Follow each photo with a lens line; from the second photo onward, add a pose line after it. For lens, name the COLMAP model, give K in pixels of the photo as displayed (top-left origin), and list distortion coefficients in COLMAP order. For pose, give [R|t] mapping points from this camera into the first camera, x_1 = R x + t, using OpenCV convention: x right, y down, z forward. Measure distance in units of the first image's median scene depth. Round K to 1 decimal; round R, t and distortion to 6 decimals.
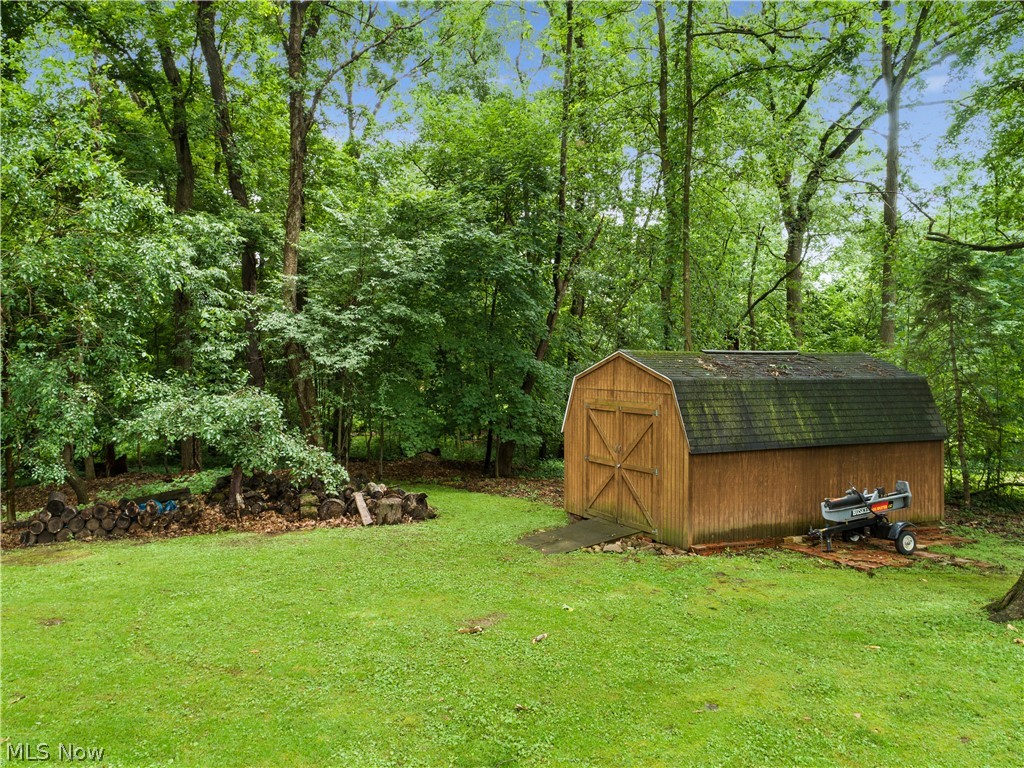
lens RADIAL K [[808.4, 0, 511.8], [0, 808.4, 381.9], [0, 0, 1]] dist [-0.005072, -0.006747]
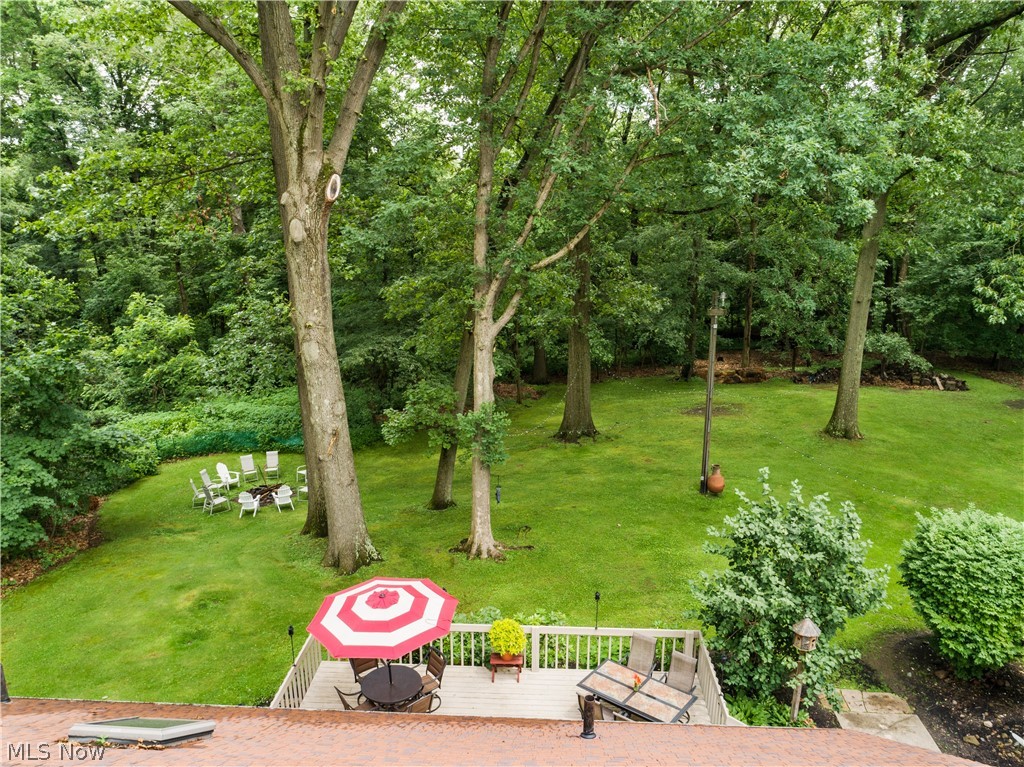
lens RADIAL K [[808.4, 0, 513.9], [0, 808.4, 383.8], [0, 0, 1]] dist [-0.005072, -0.006747]
pose [[0.843906, 0.117734, -0.523414, 0.027276], [-0.004956, 0.977292, 0.211838, -0.398259], [0.536469, -0.176177, 0.825326, -1.945653]]
